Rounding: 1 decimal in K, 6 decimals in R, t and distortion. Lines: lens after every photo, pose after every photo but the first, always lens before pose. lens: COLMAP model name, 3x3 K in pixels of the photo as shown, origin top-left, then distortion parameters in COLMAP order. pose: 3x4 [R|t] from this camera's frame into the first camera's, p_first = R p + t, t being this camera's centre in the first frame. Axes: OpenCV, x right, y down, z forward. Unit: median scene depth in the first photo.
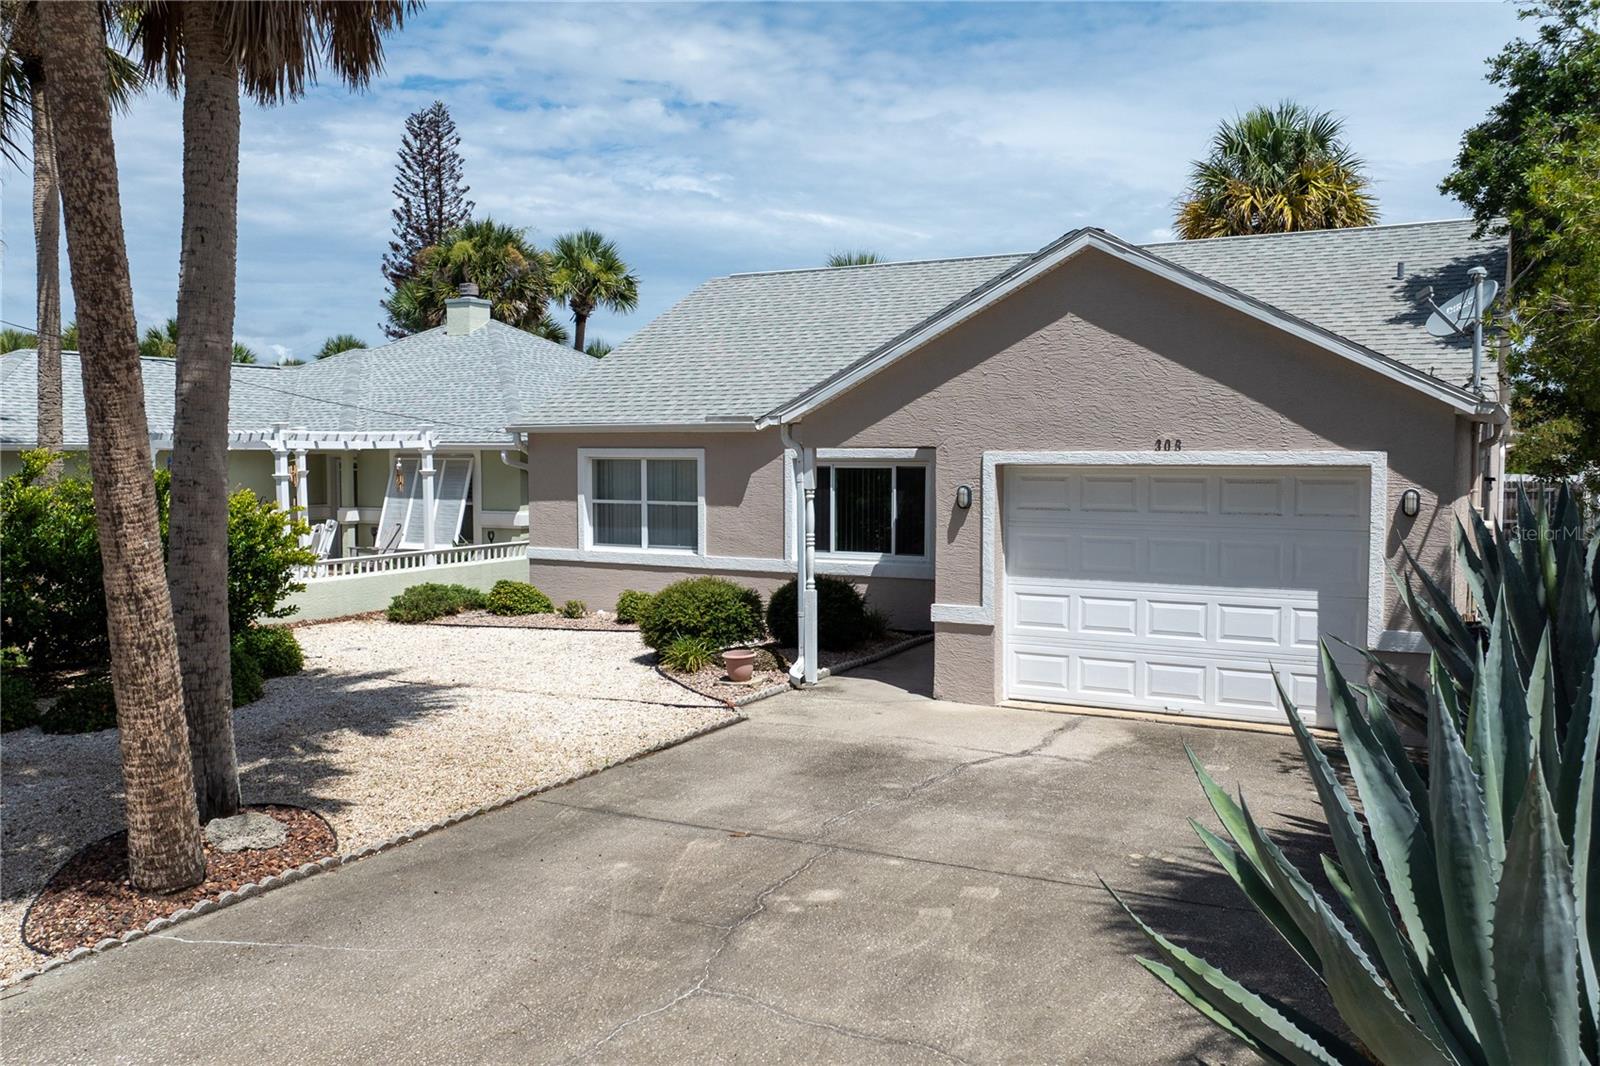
lens RADIAL K [[1408.8, 0, 730.5], [0, 1408.8, 529.9], [0, 0, 1]] dist [-0.015725, -0.014562]
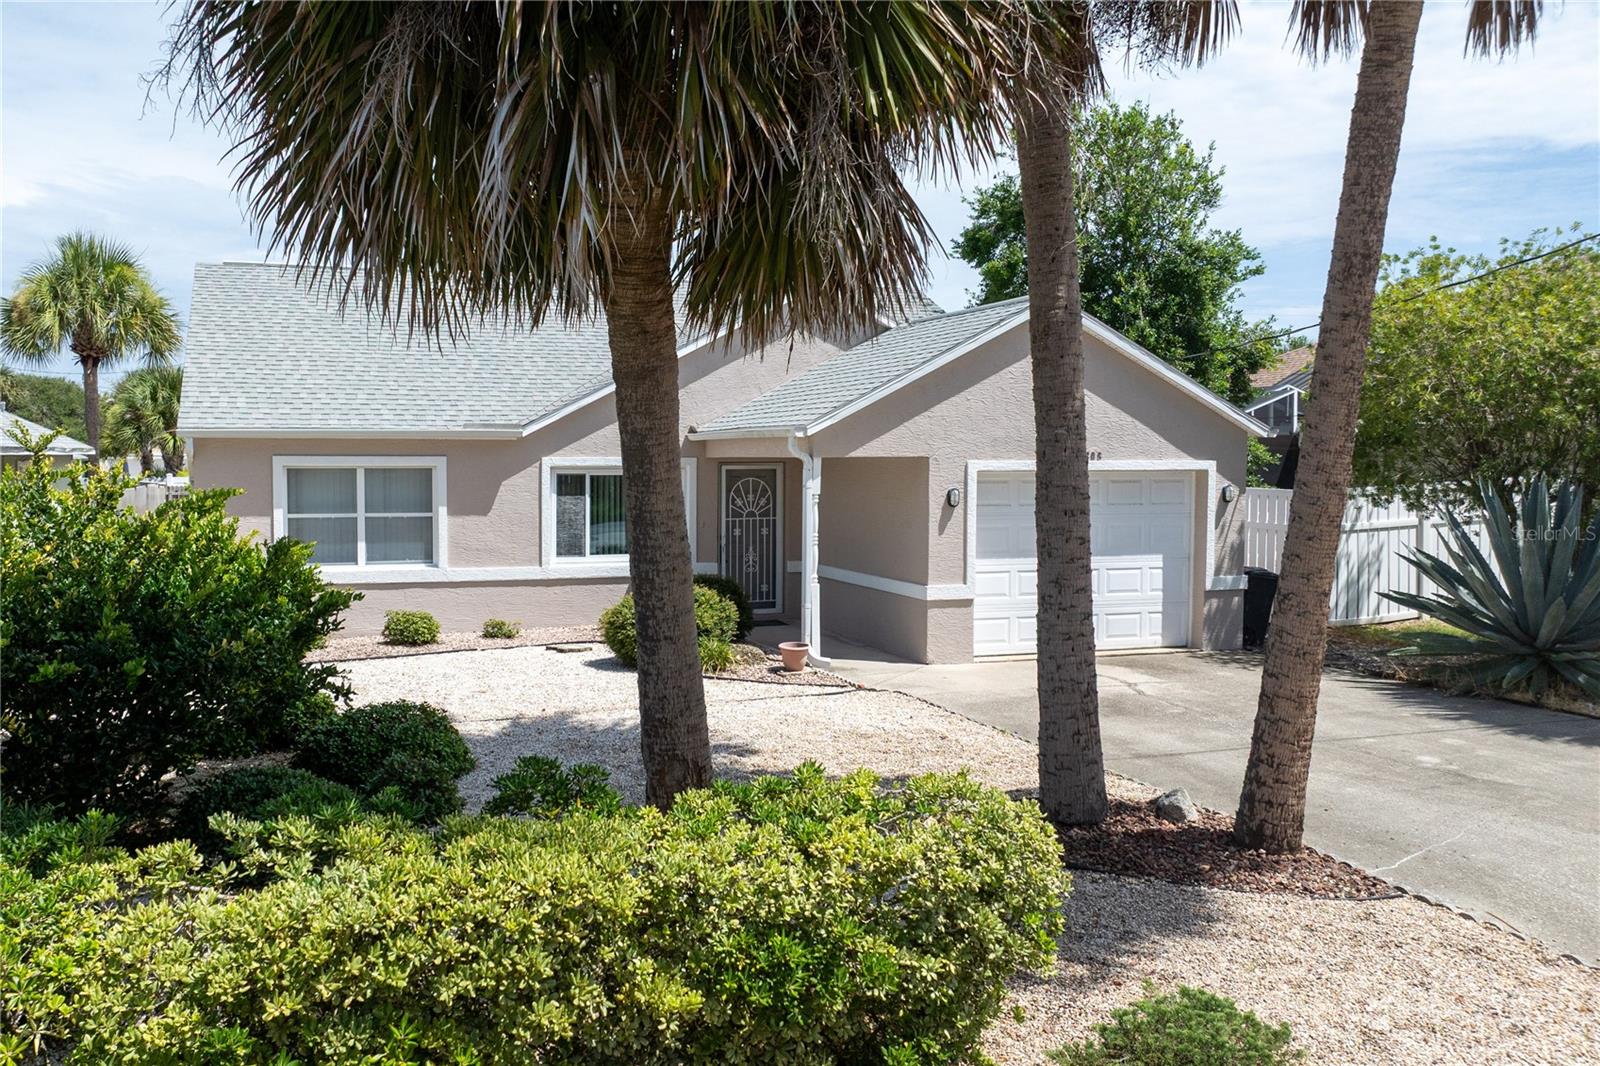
lens RADIAL K [[1406.6, 0, 808.8], [0, 1406.6, 535.6], [0, 0, 1]] dist [-0.003544, -0.051953]
pose [[0.648434, -0.043790, 0.760011, -0.845517], [0.040624, 0.998912, 0.022895, -0.023000], [-0.760186, 0.016028, 0.649507, 0.286843]]
